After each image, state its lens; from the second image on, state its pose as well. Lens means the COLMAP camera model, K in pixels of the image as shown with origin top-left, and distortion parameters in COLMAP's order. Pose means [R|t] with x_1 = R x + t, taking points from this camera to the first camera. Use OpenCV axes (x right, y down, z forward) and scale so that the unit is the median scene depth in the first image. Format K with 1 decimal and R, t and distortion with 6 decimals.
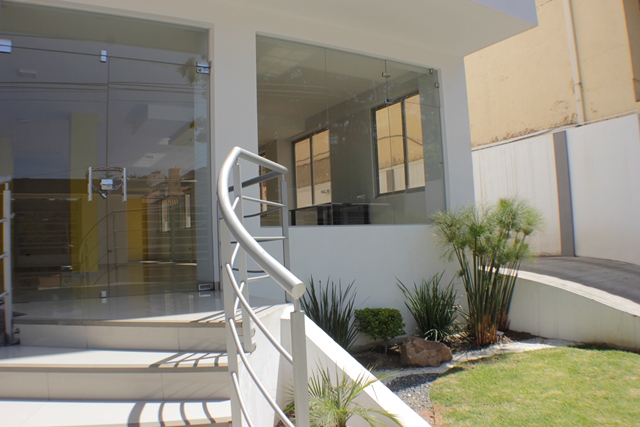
lens RADIAL K [[507.5, 0, 333.9], [0, 507.5, 214.2], [0, 0, 1]] dist [-0.207081, 0.068469]
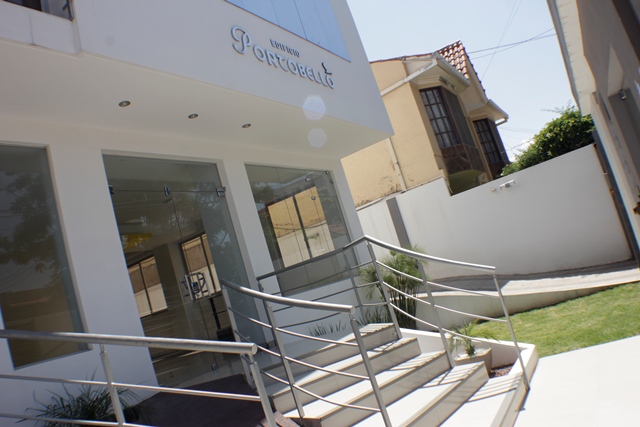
lens RADIAL K [[507.5, 0, 333.9], [0, 507.5, 214.2], [0, 0, 1]] dist [-0.207081, 0.068469]
pose [[0.865044, -0.152355, 0.478003, -0.395443], [0.227006, 0.968525, -0.102113, -0.014493], [-0.447400, 0.196842, 0.872403, -0.205201]]
